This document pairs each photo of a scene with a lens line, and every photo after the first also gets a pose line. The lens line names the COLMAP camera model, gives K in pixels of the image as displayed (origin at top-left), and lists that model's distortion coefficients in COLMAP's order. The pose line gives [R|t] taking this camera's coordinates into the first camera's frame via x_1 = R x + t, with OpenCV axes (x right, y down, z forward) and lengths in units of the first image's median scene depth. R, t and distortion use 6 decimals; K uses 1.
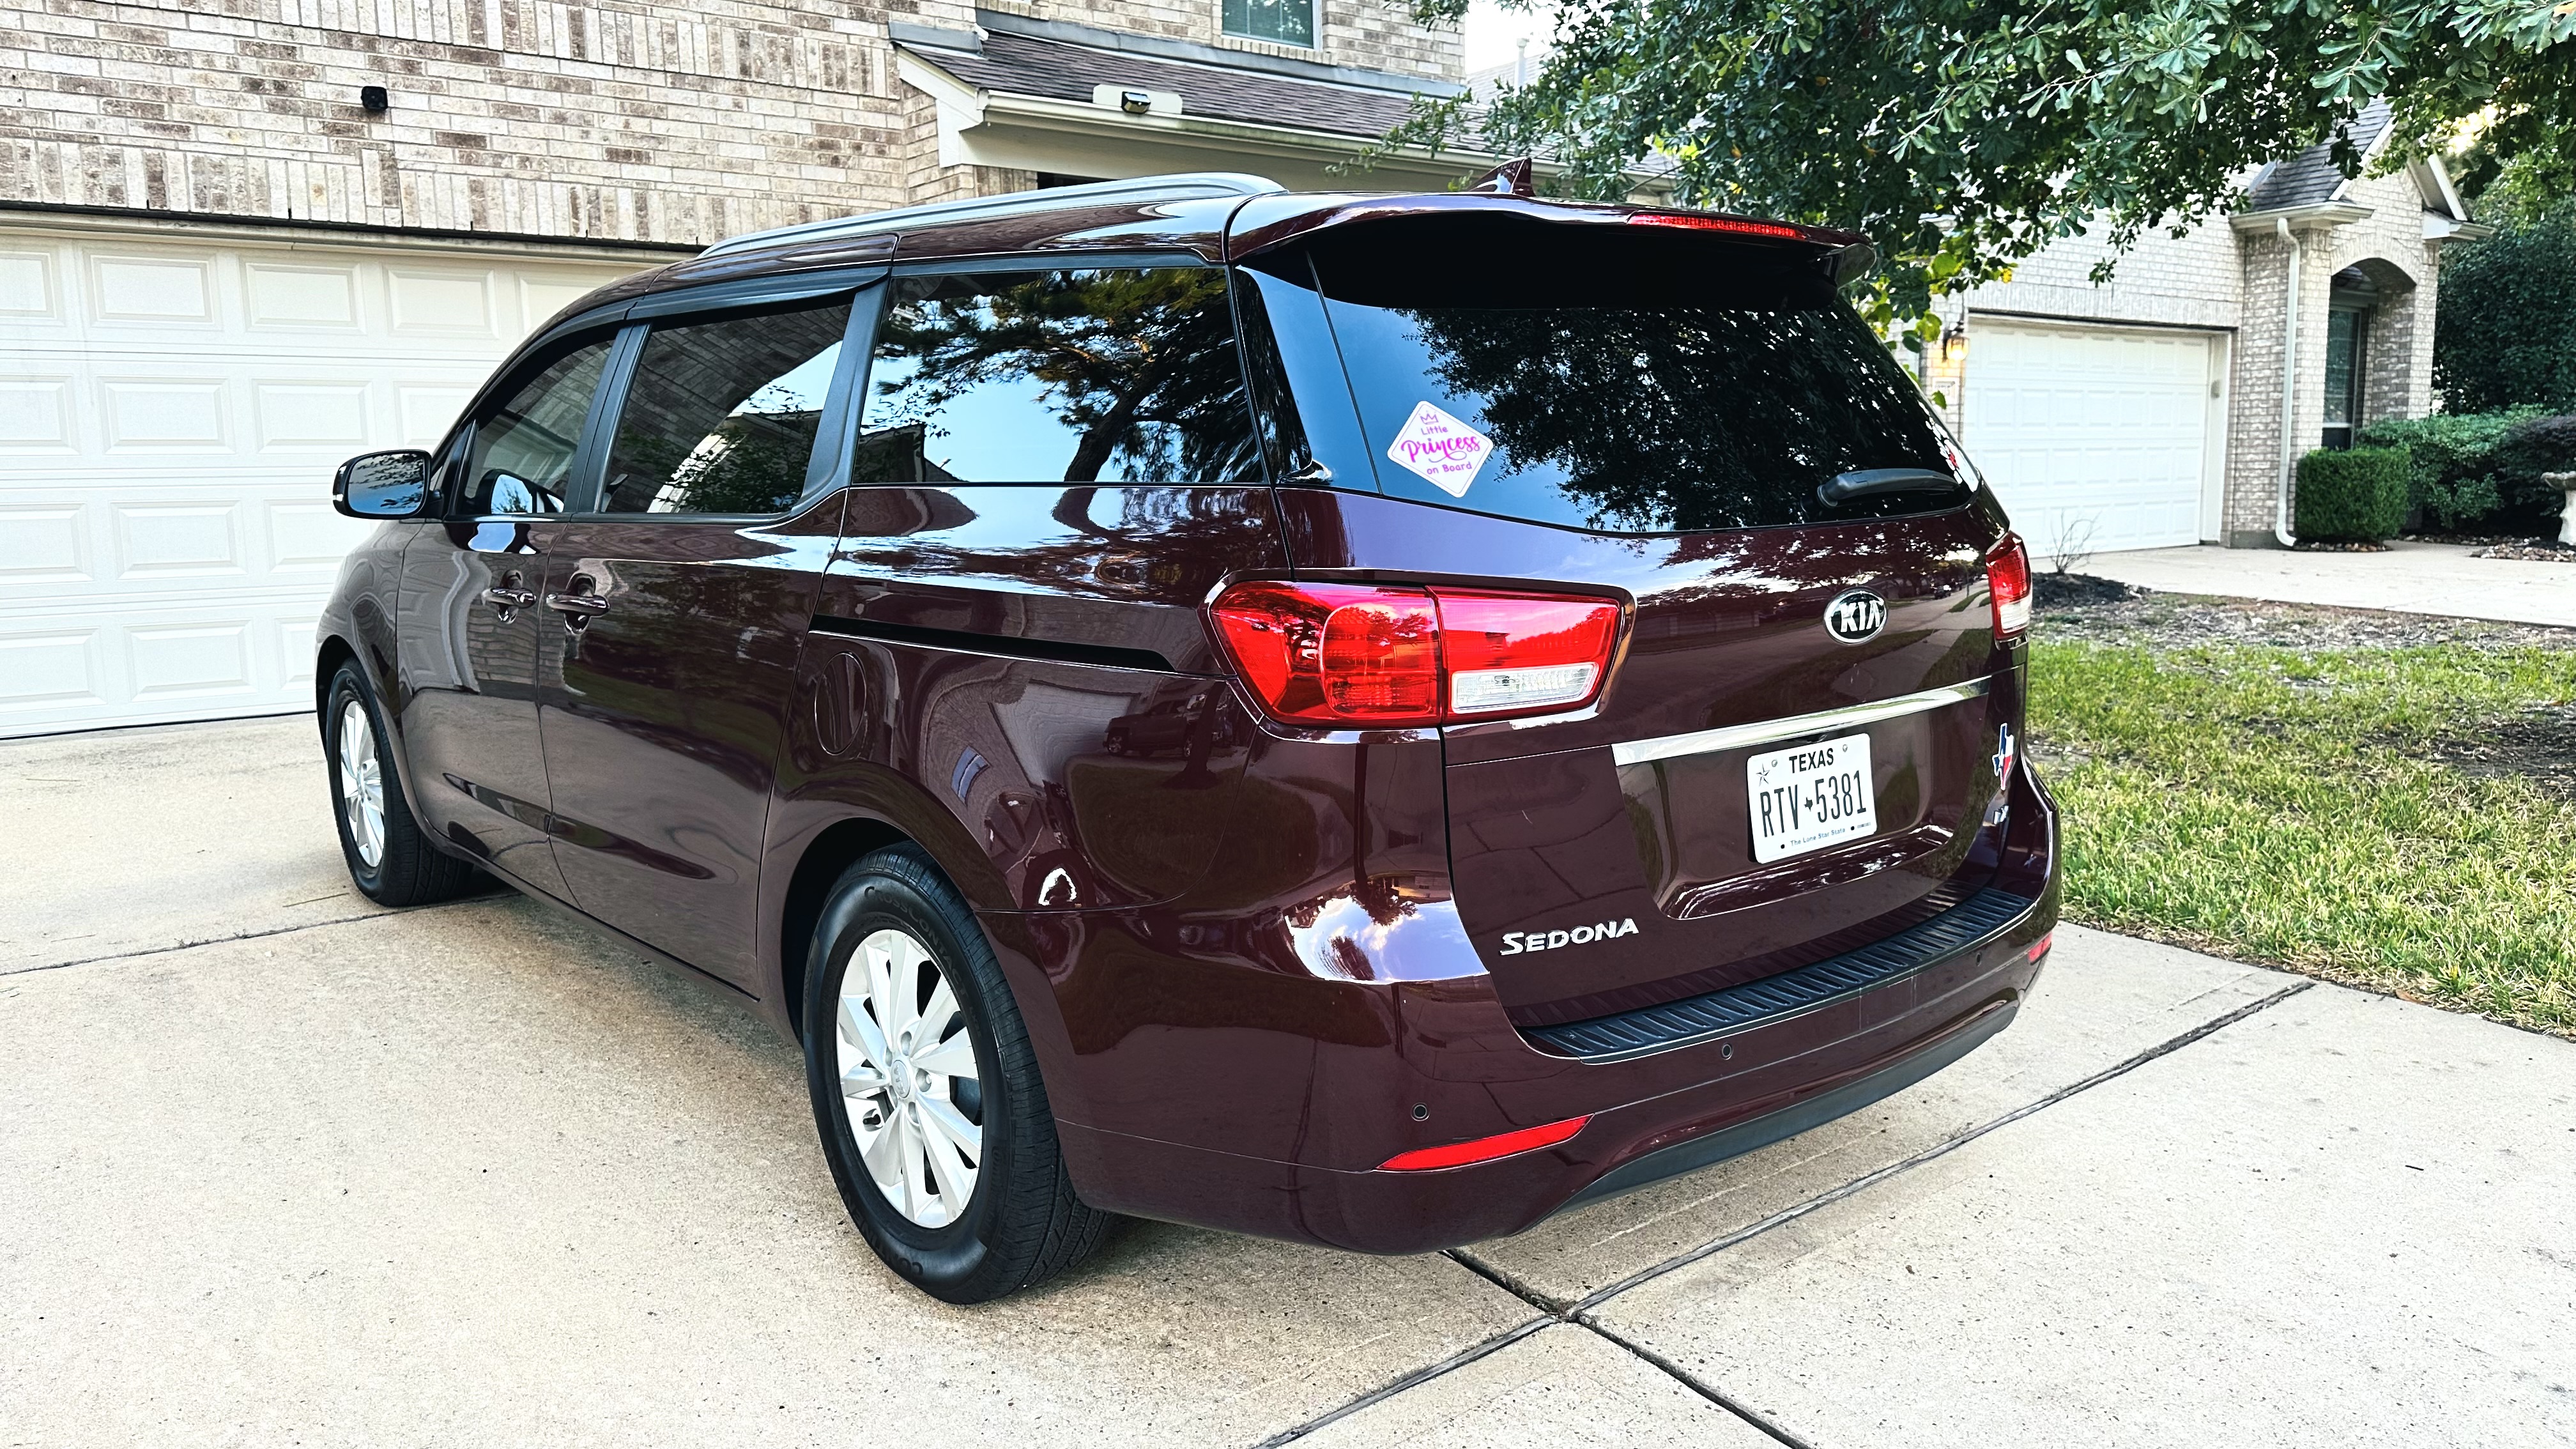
lens RADIAL K [[1824.3, 0, 1280.9], [0, 1824.3, 733.7], [0, 0, 1]] dist [0.028421, -0.025143]
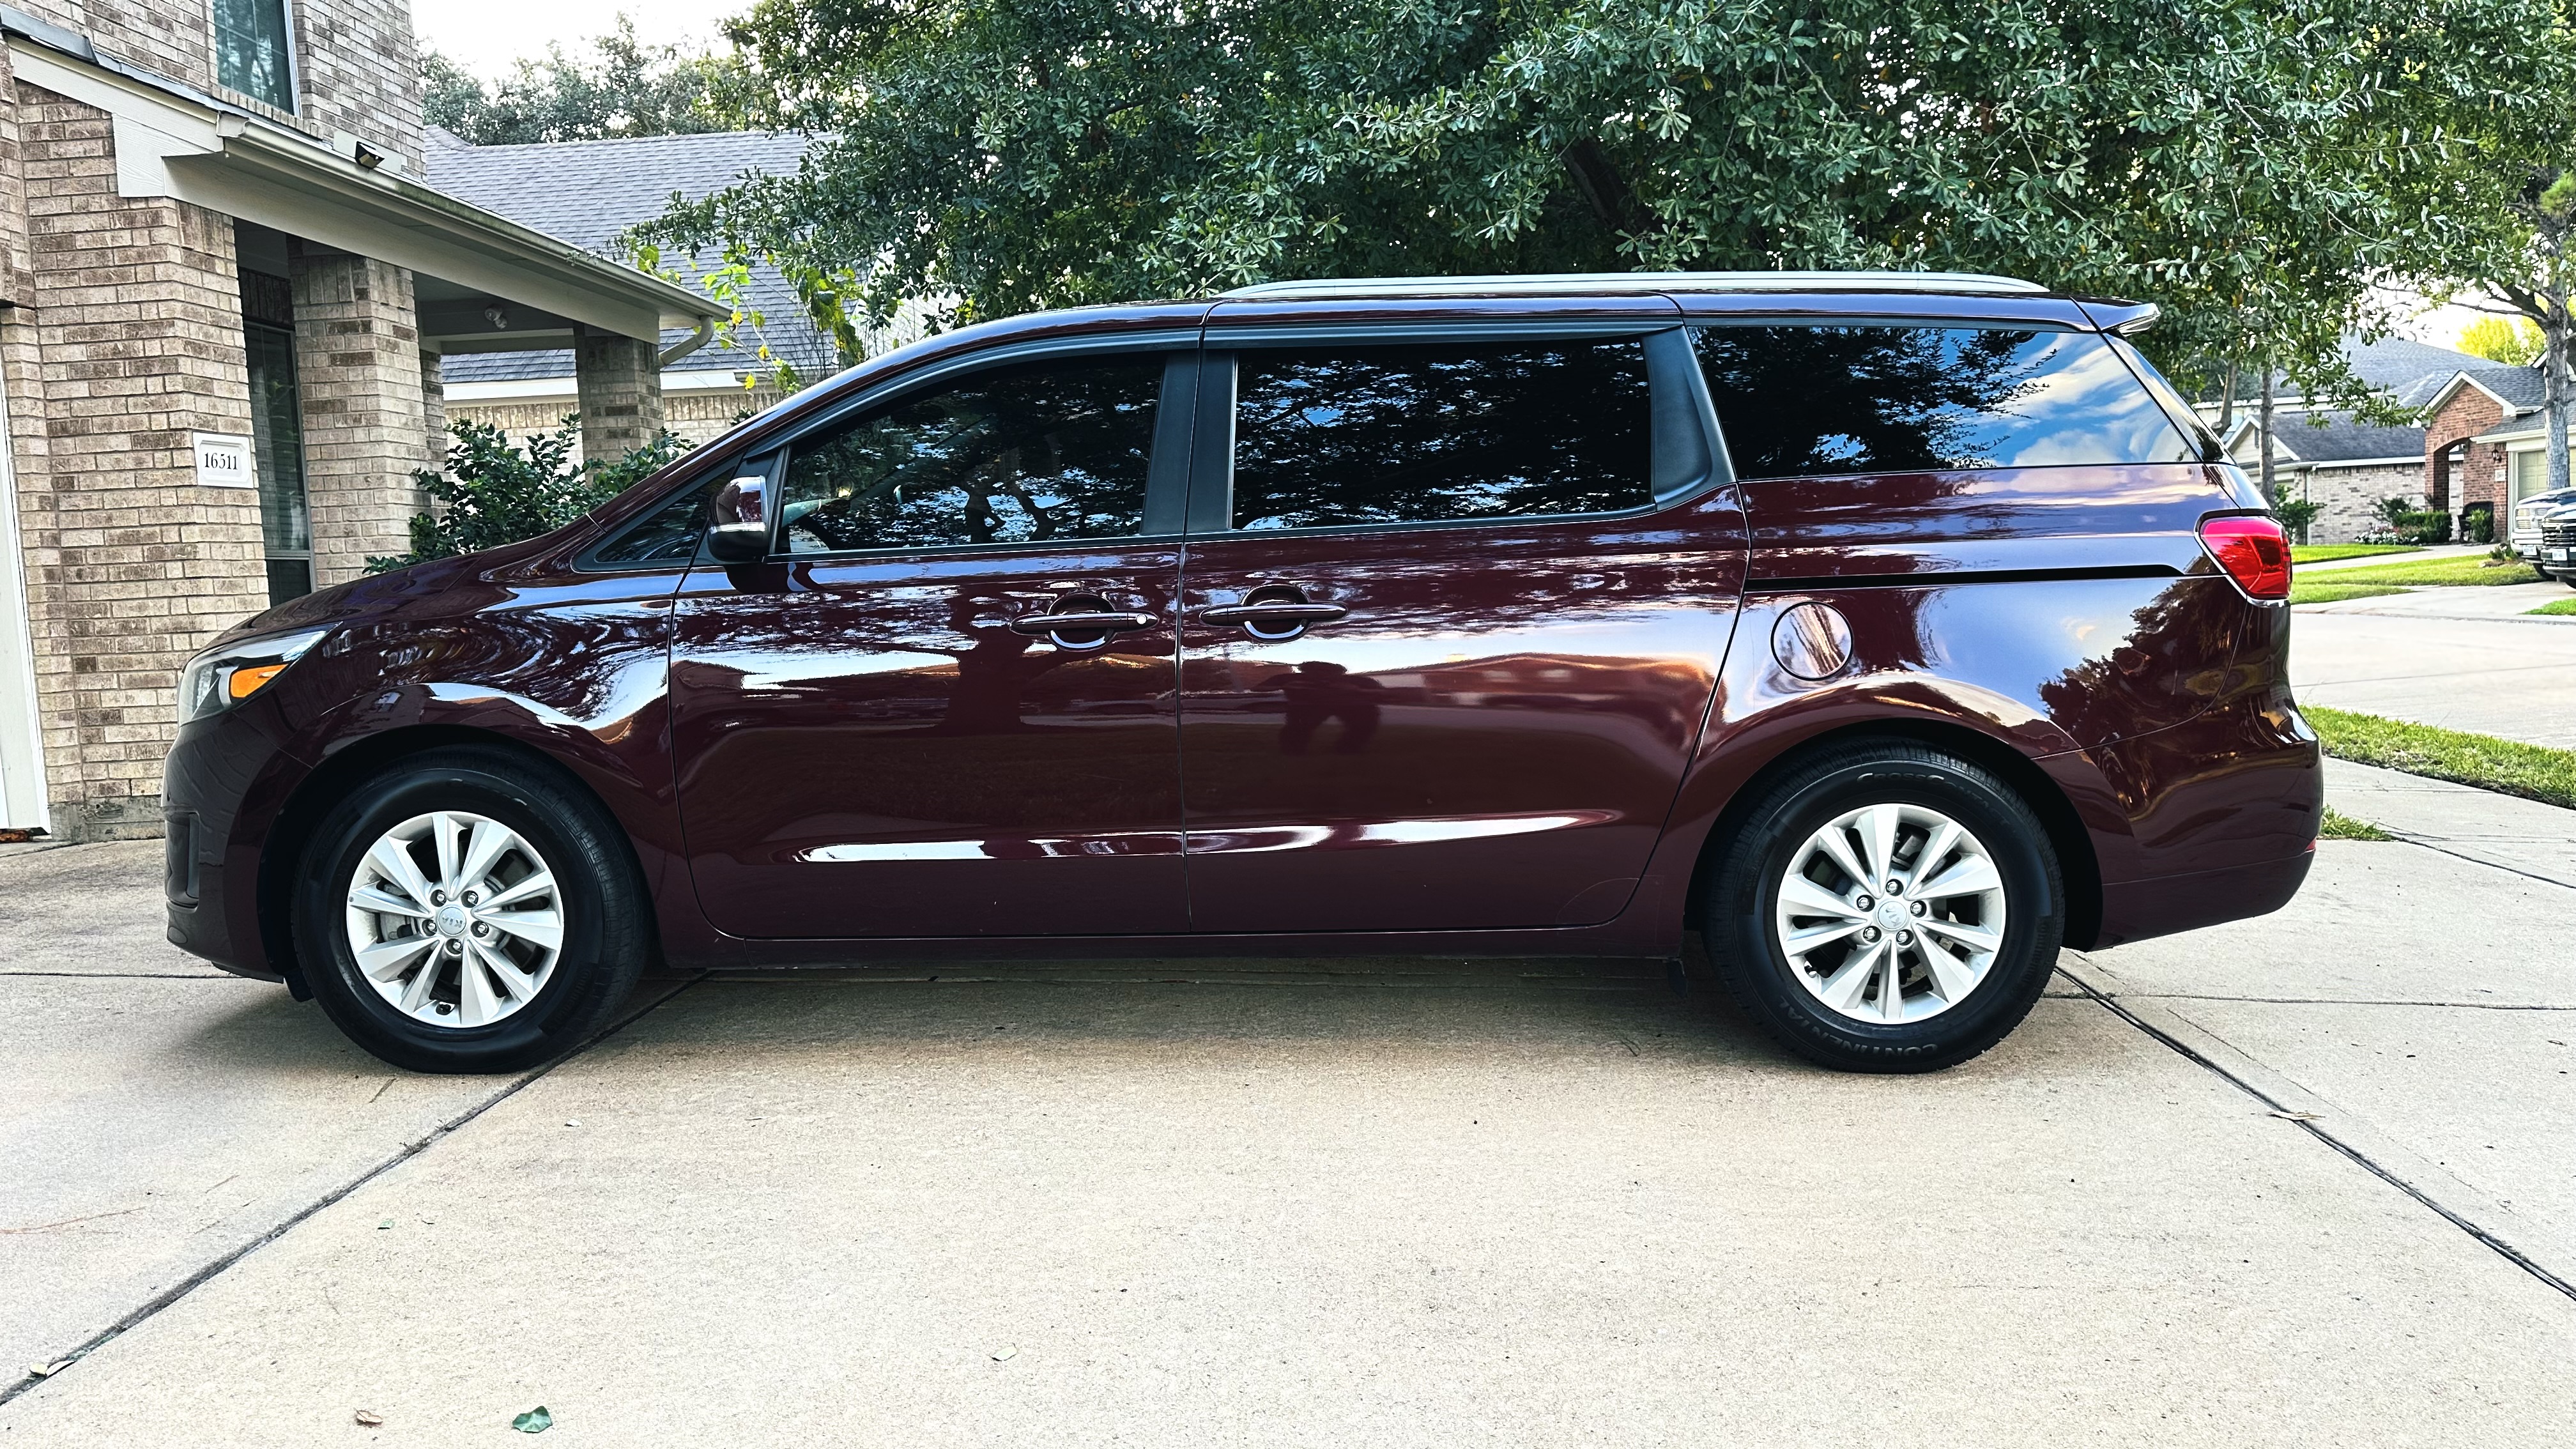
lens RADIAL K [[1824.3, 0, 1275.6], [0, 1824.3, 708.5], [0, 0, 1]] dist [0.028421, -0.025143]
pose [[0.674051, -0.067282, 0.735614, -0.536669], [0.139374, 0.989541, -0.037204, 0.011569], [-0.725417, 0.127603, 0.676379, 0.149598]]
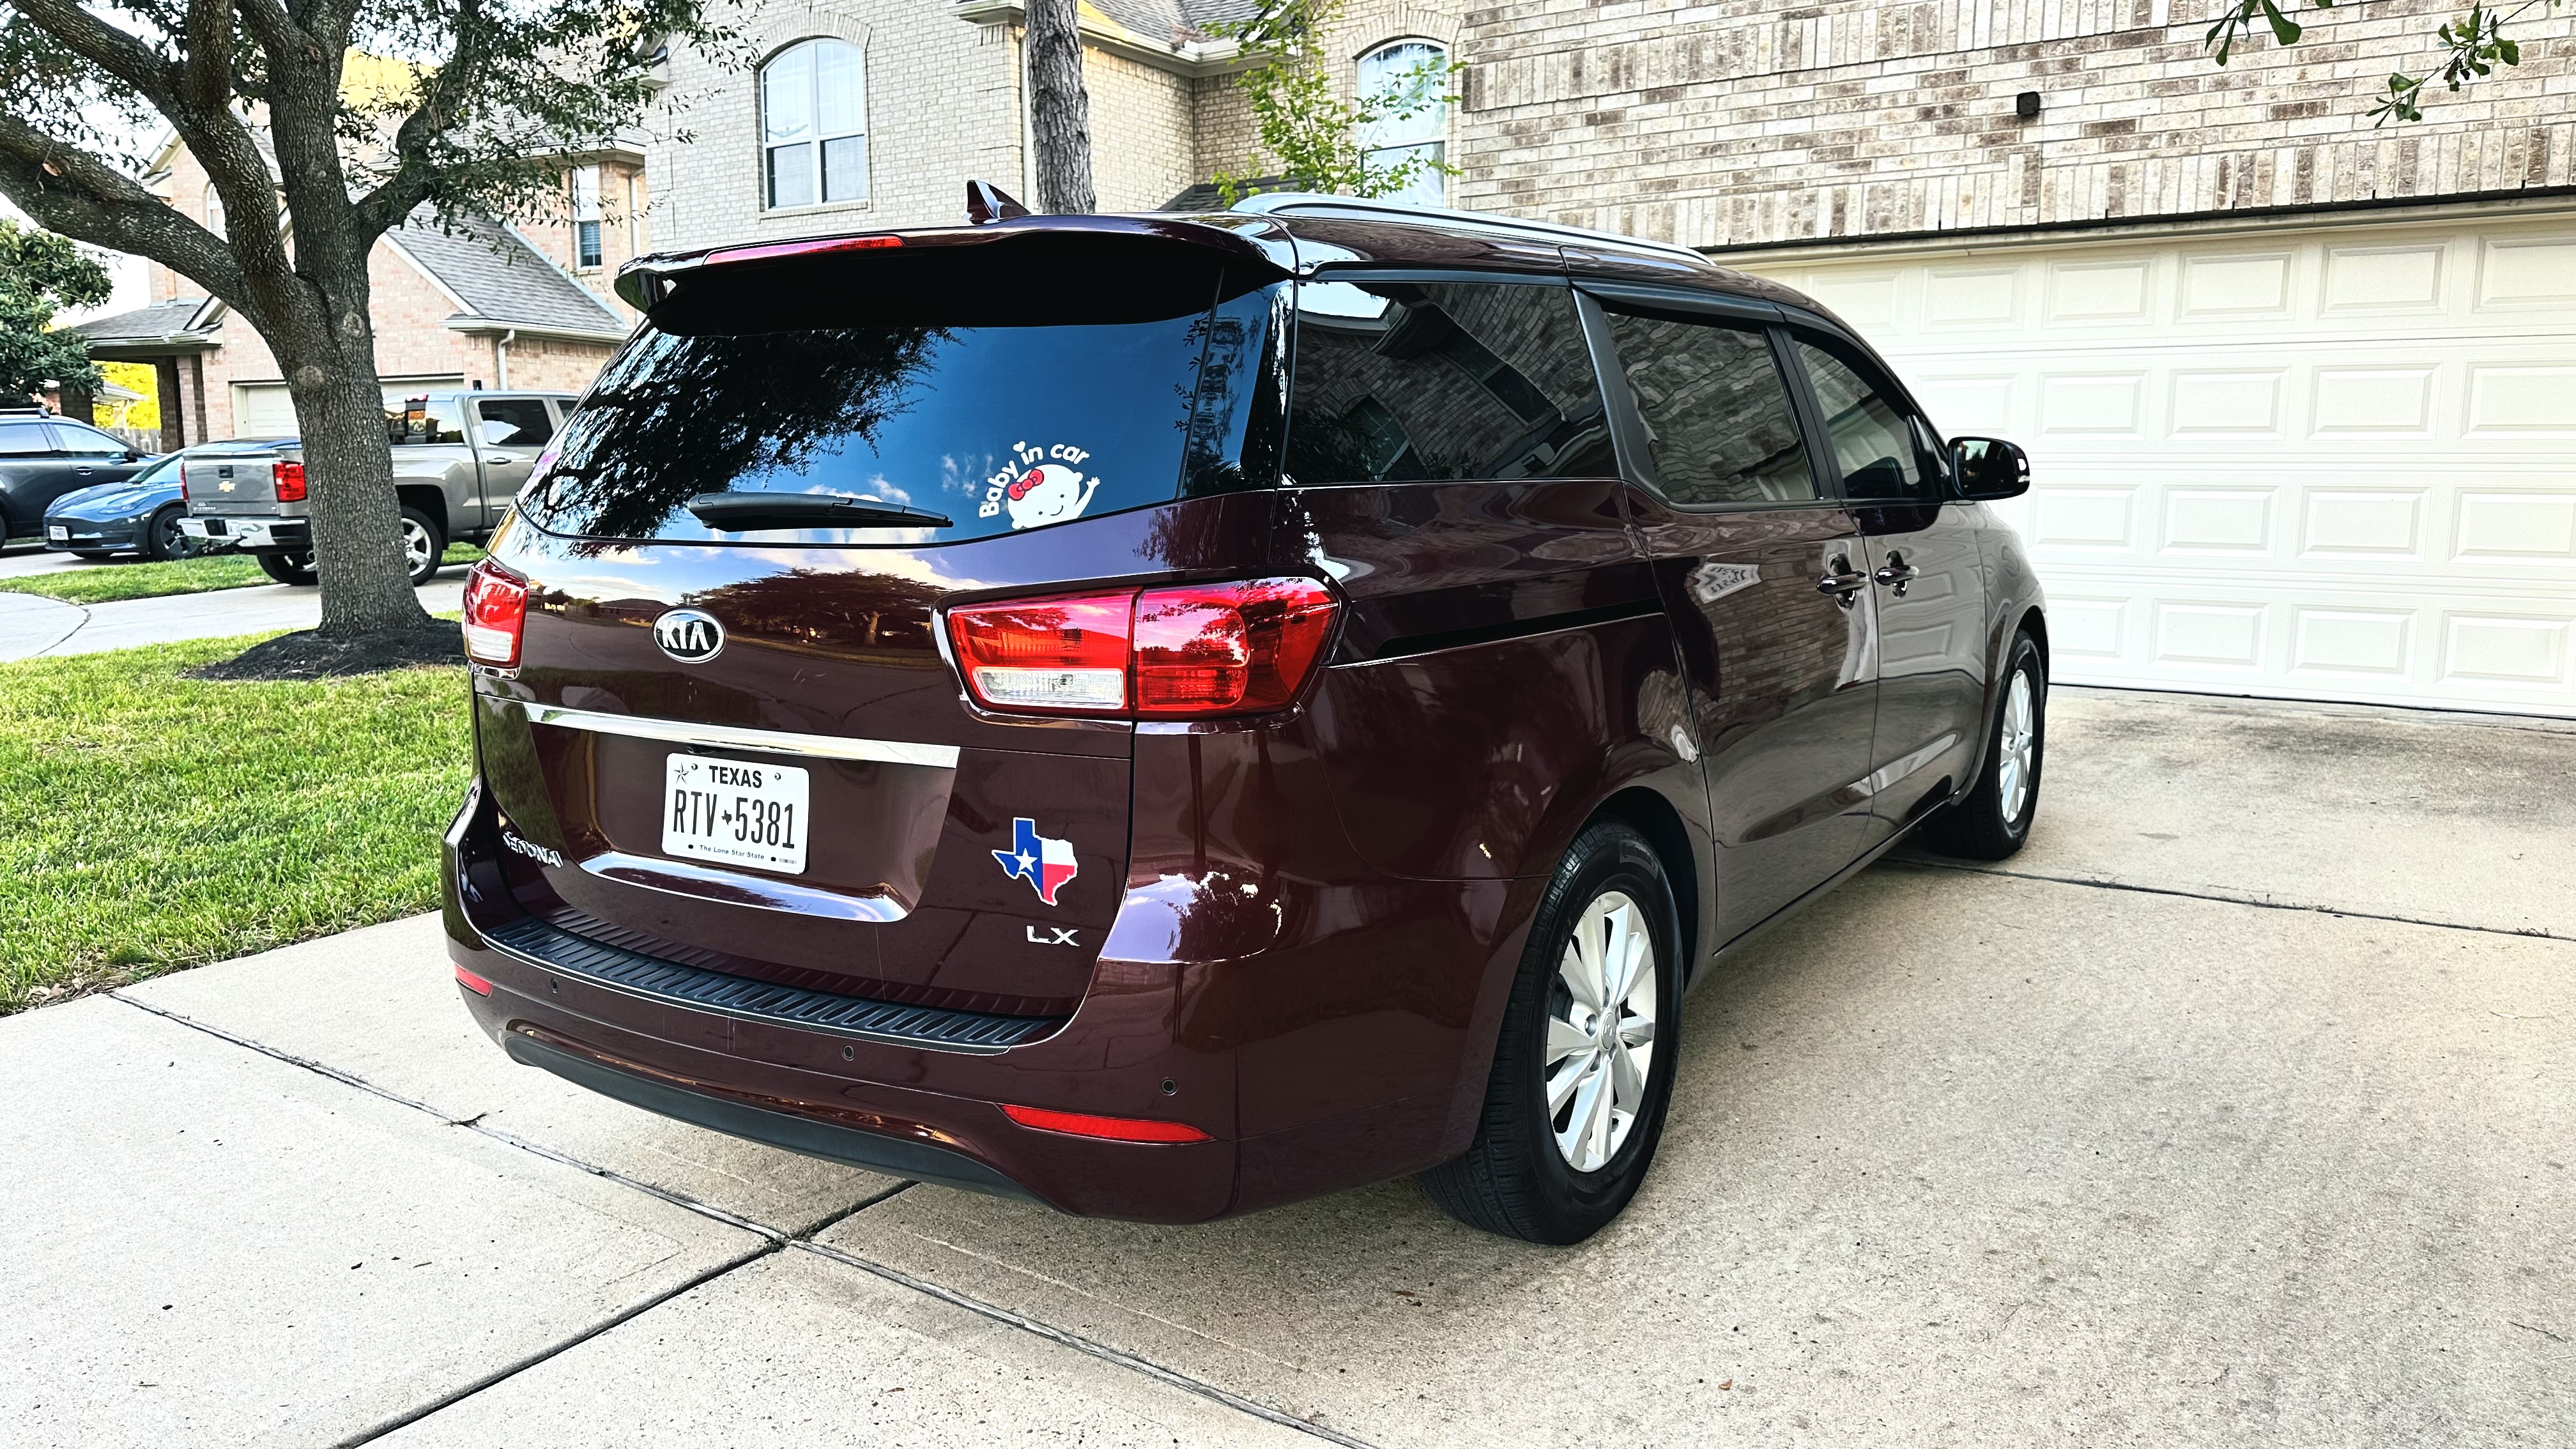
lens RADIAL K [[1824.3, 0, 1299.6], [0, 1824.3, 741.8], [0, 0, 1]] dist [0.028421, -0.025143]
pose [[0.287377, 0.163594, -0.943743, 0.435641], [-0.147682, 0.981092, 0.125098, -0.057795], [0.946364, 0.103424, 0.306103, 0.322600]]
